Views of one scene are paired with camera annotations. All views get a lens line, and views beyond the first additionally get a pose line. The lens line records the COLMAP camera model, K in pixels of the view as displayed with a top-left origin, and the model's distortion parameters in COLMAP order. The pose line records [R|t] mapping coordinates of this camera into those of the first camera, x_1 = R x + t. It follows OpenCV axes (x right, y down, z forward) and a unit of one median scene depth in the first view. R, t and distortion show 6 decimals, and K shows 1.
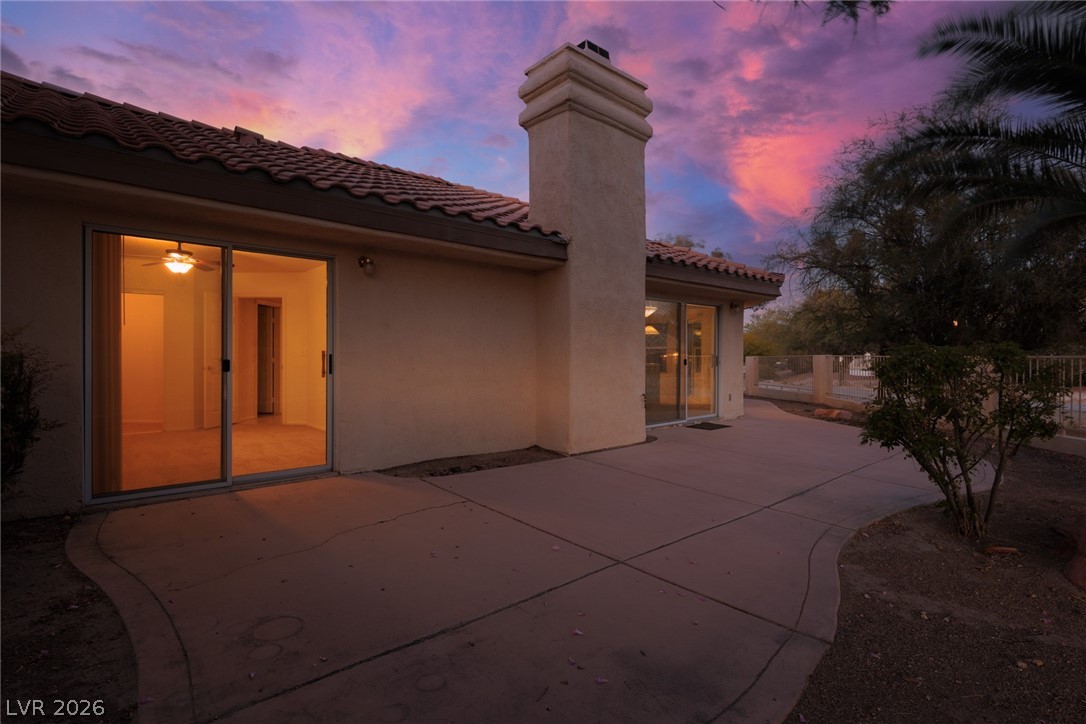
lens RADIAL K [[543.9, 0, 541.0], [0, 543.9, 355.6], [0, 0, 1]] dist [-0.002994, -0.000038]
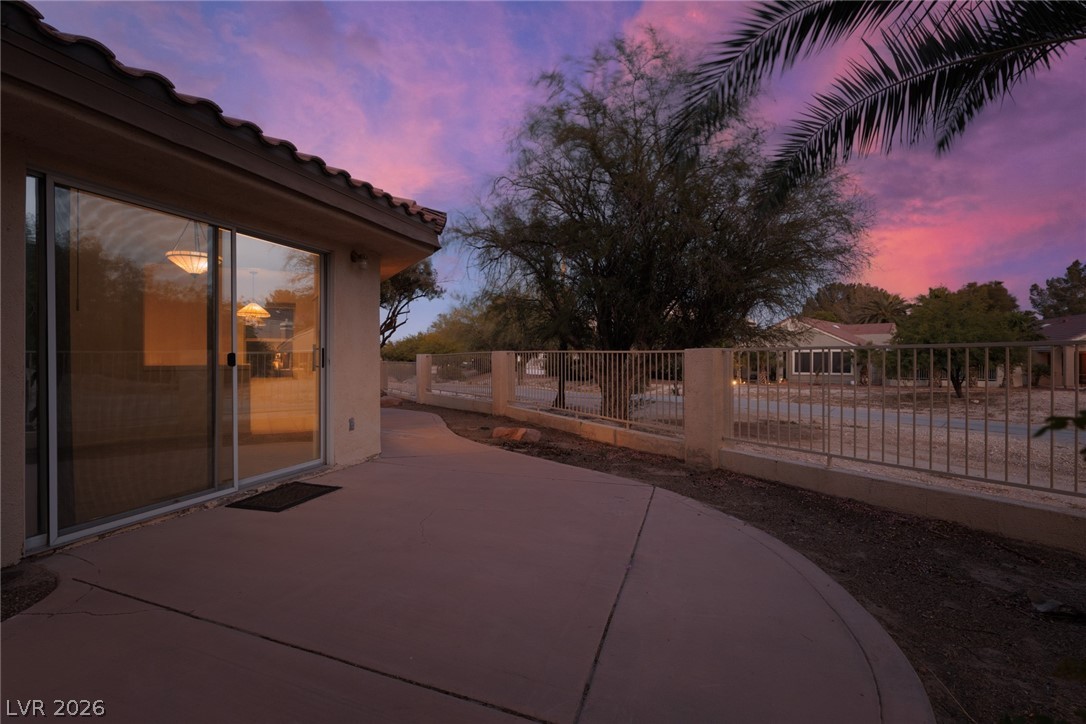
lens RADIAL K [[543.9, 0, 544.4], [0, 543.9, 357.8], [0, 0, 1]] dist [-0.002994, -0.000038]
pose [[0.850532, -0.001600, 0.525921, 0.125363], [0.000366, 0.999997, 0.002450, 0.004595], [-0.525923, -0.001891, 0.850530, 0.242386]]
